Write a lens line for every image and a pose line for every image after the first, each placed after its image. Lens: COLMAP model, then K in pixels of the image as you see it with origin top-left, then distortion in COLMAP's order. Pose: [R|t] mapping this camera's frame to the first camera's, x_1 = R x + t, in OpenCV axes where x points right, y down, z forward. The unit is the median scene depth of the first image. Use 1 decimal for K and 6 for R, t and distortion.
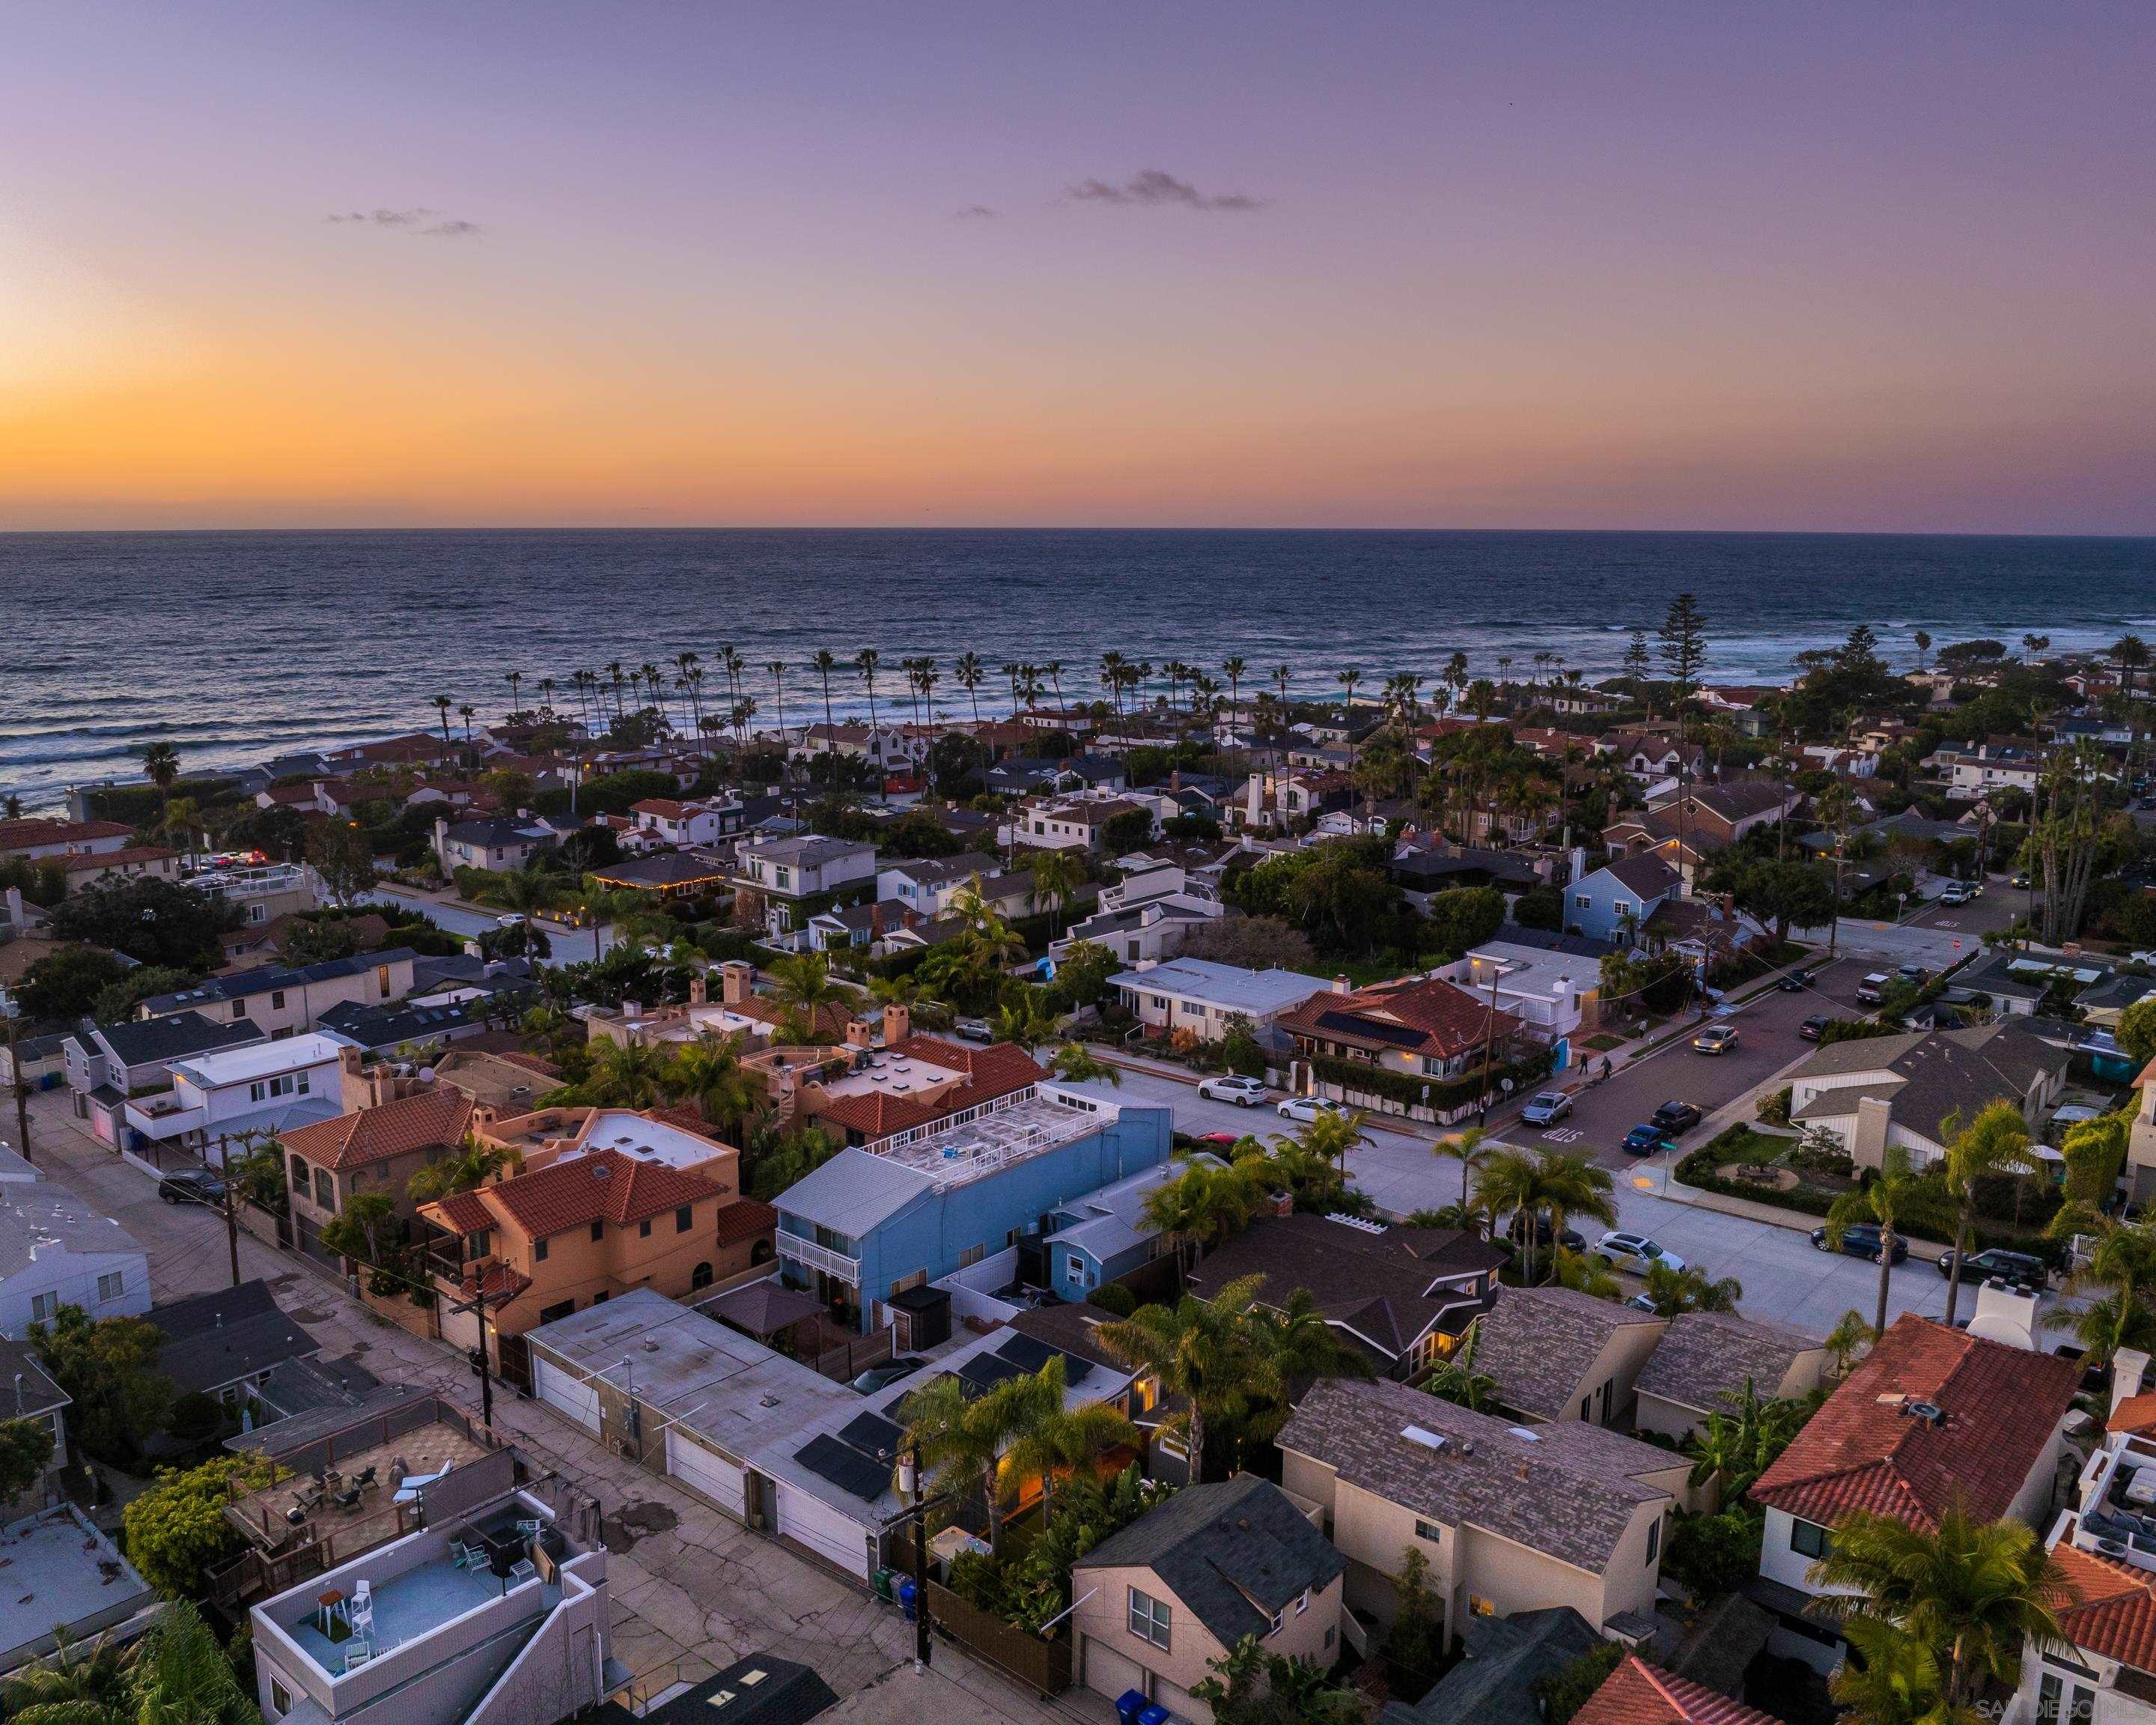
lens RADIAL K [[1724.7, 0, 1020.0], [0, 1724.7, 854.0], [0, 0, 1]] dist [-0.036639, -0.004180]
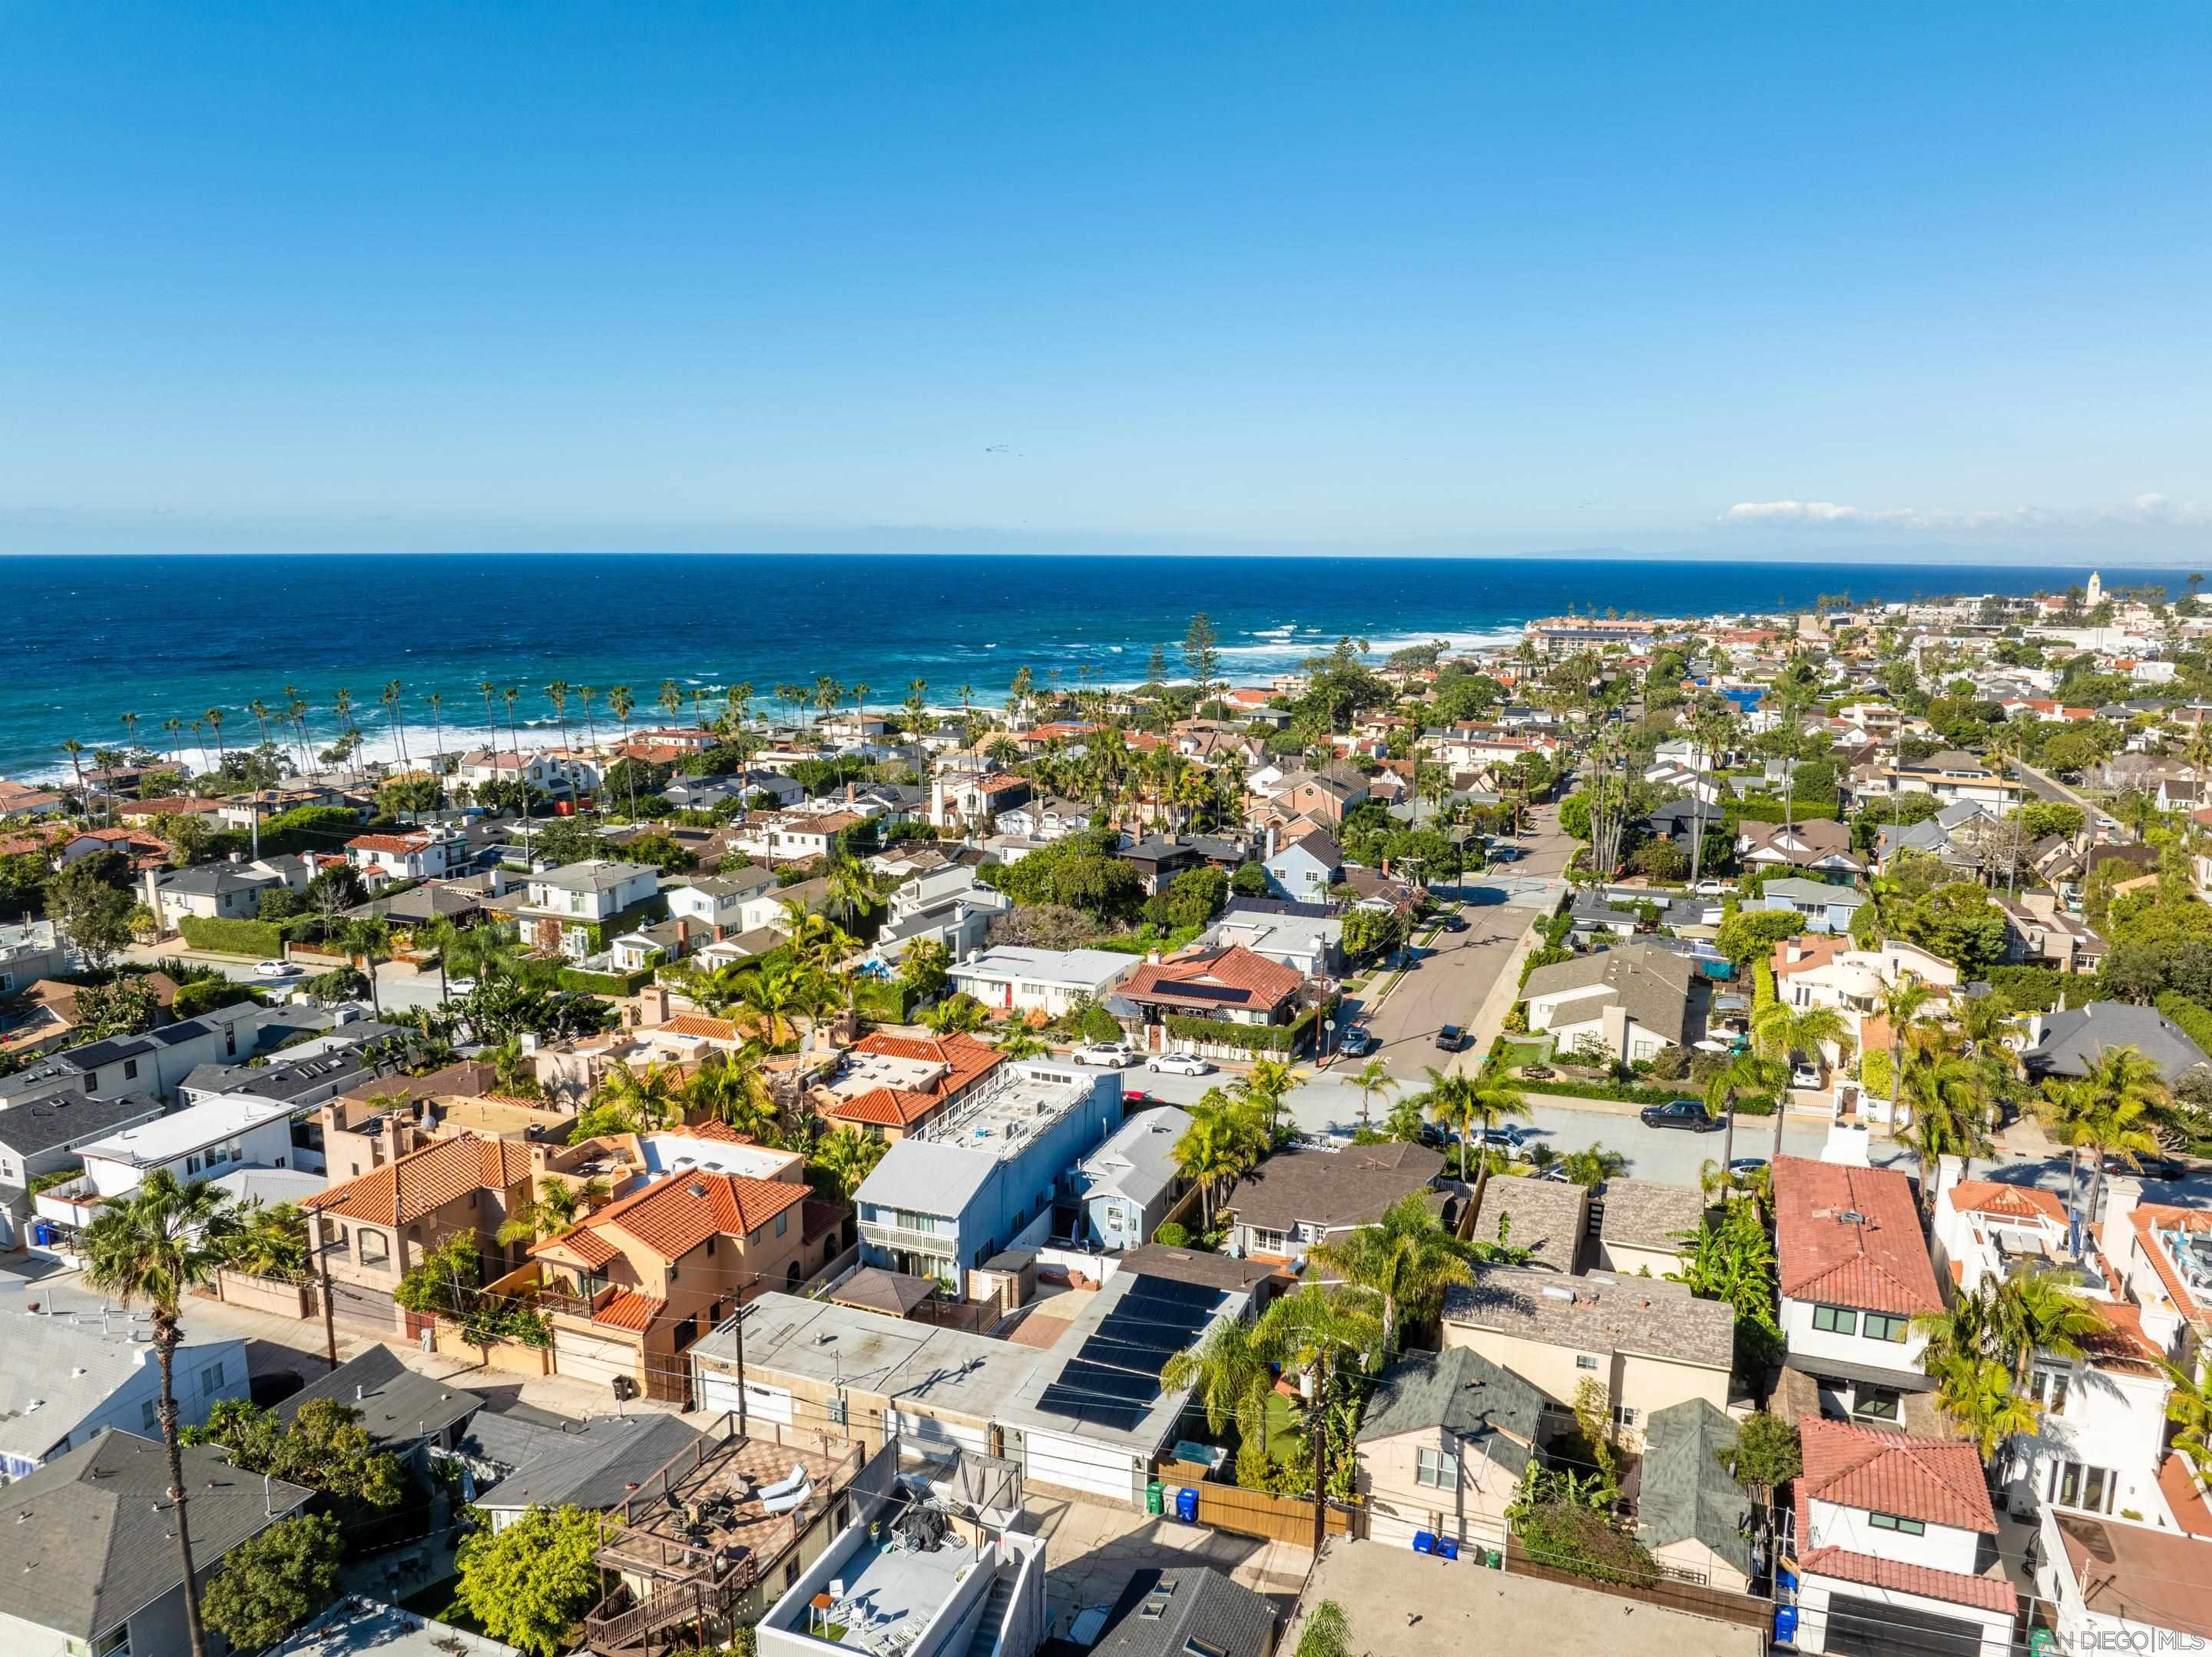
lens RADIAL K [[1563.6, 0, 1106.0], [0, 1563.6, 828.5], [0, 0, 1]] dist [-0.036391, -0.003021]
pose [[0.935084, -0.058704, 0.349531, -0.236964], [0.063107, 0.998006, -0.001212, -0.014003], [-0.348763, 0.023191, 0.936924, 0.009123]]
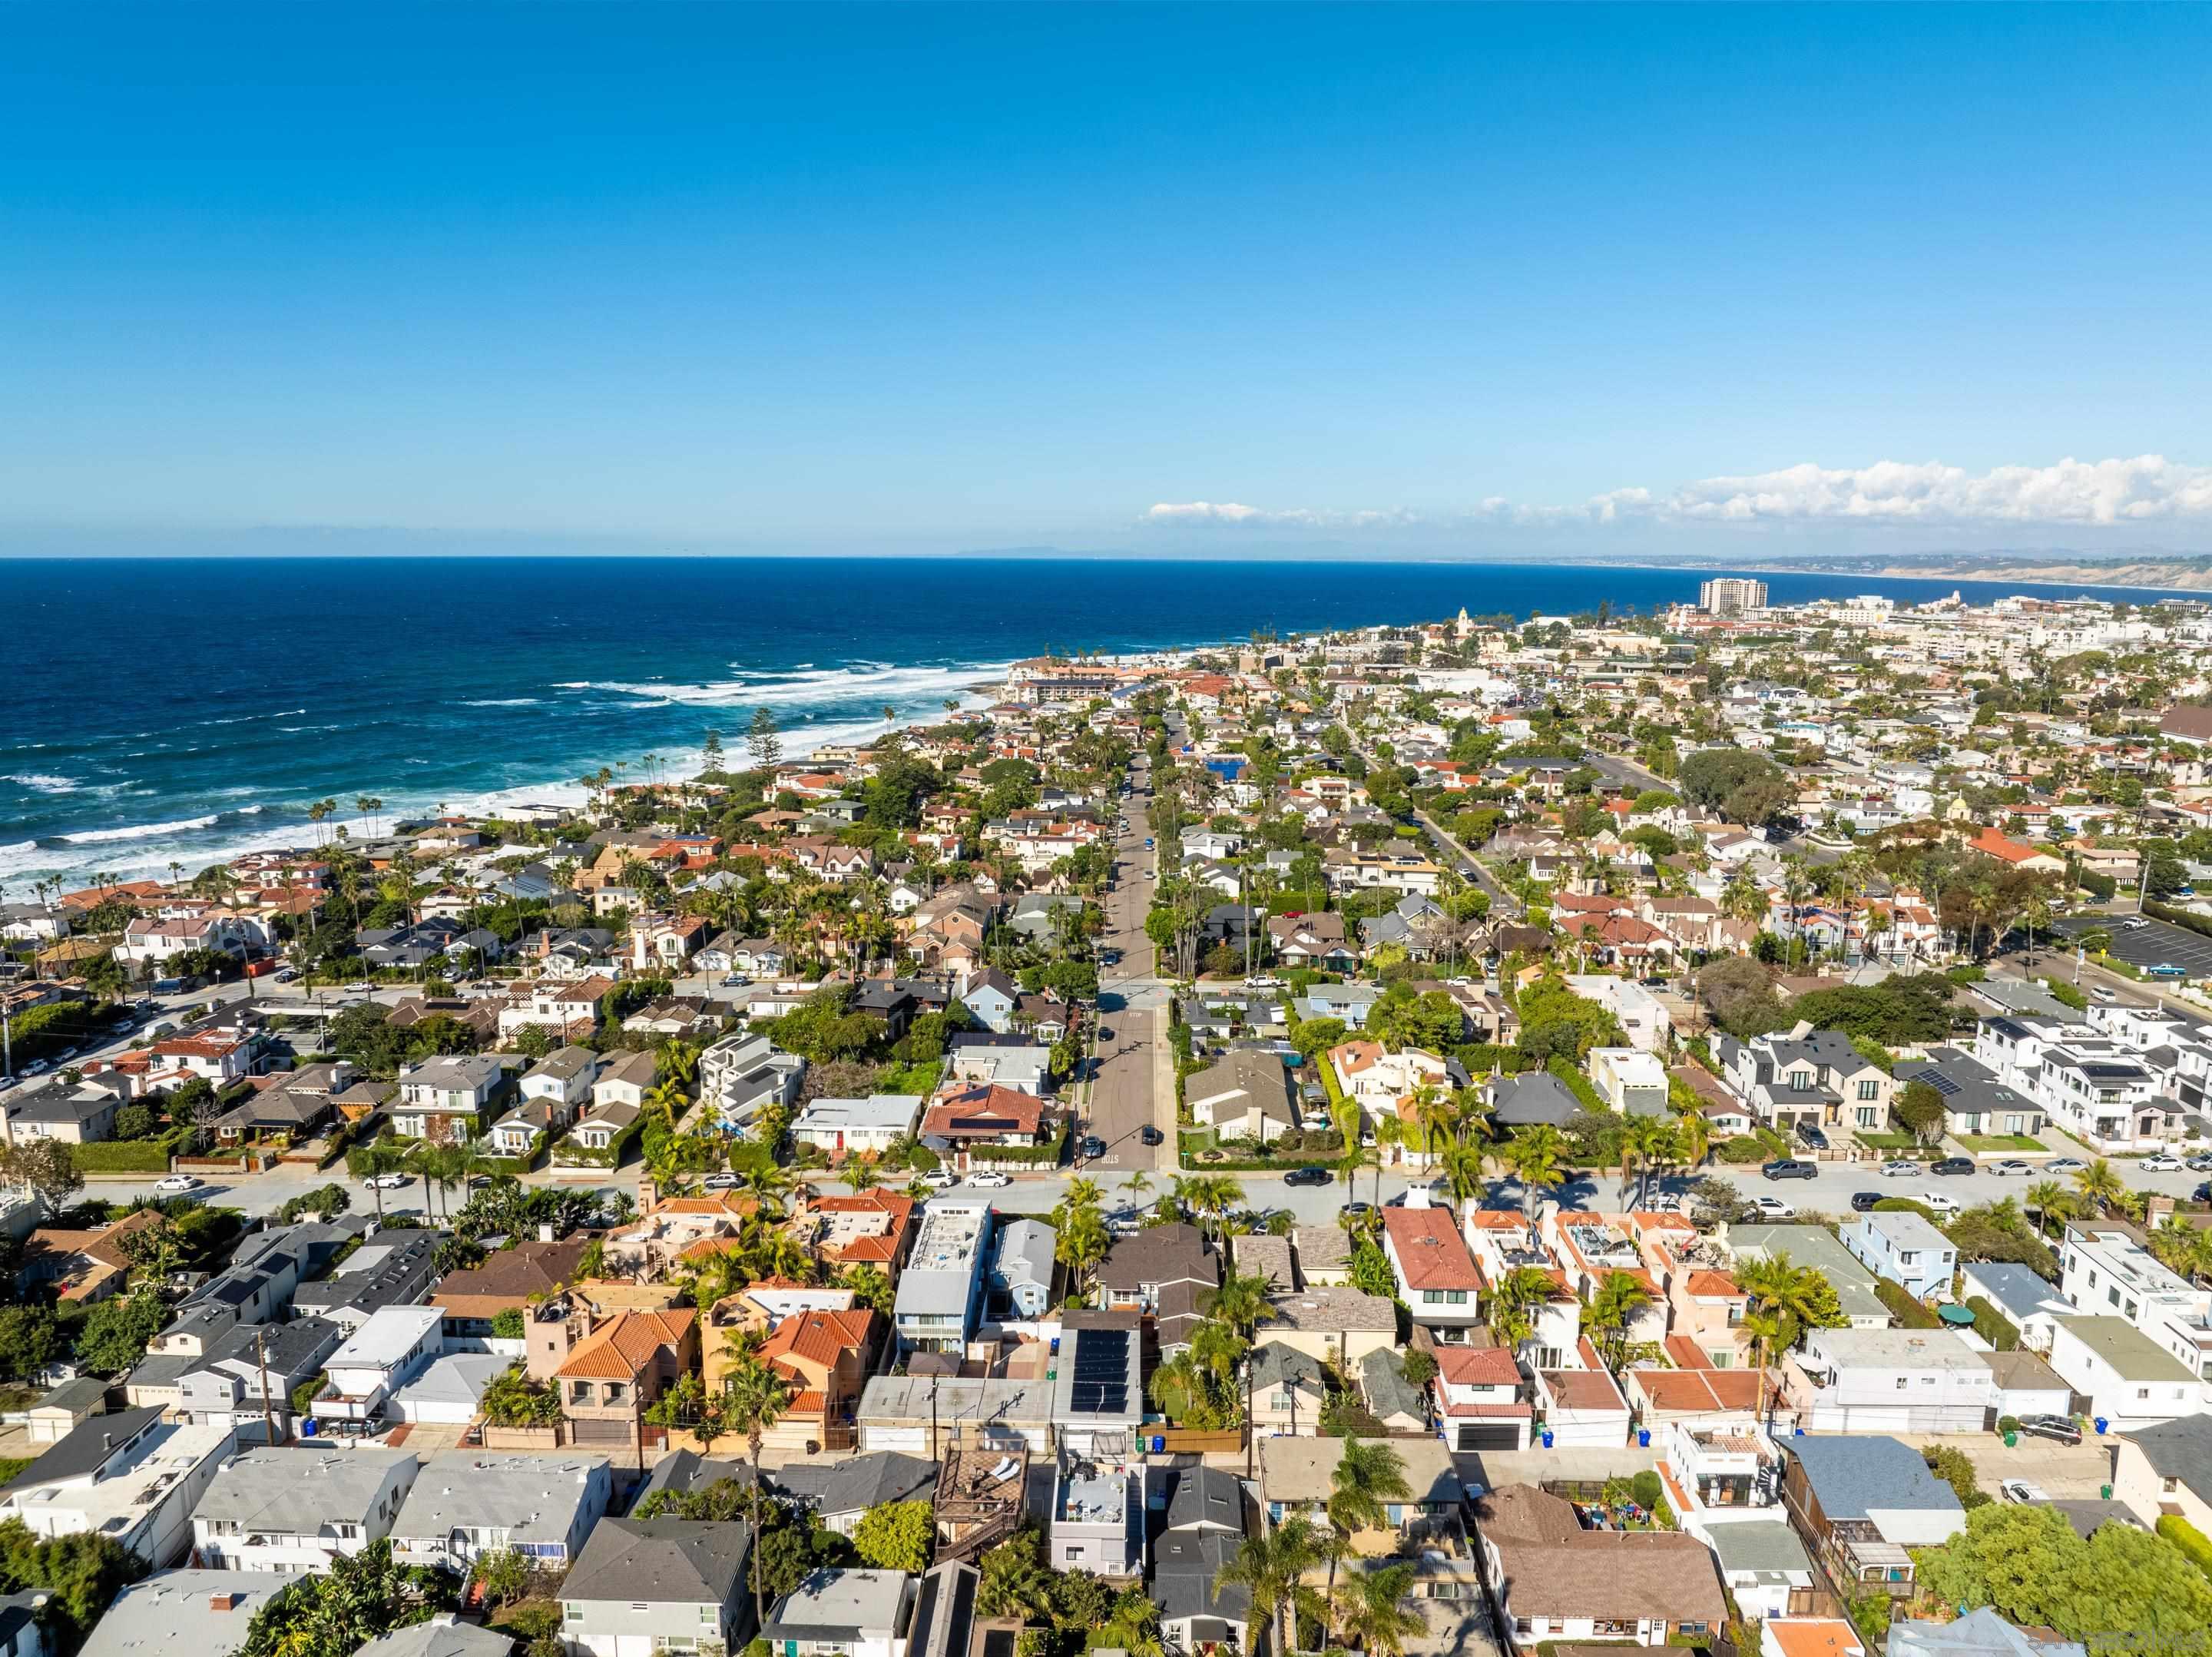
lens RADIAL K [[1563.6, 0, 1106.0], [0, 1563.6, 828.5], [0, 0, 1]] dist [-0.036391, -0.003021]
pose [[0.757214, -0.112844, 0.643345, -0.707038], [0.119931, 0.992238, 0.032882, -0.239310], [-0.642062, 0.052259, 0.764870, -0.307664]]
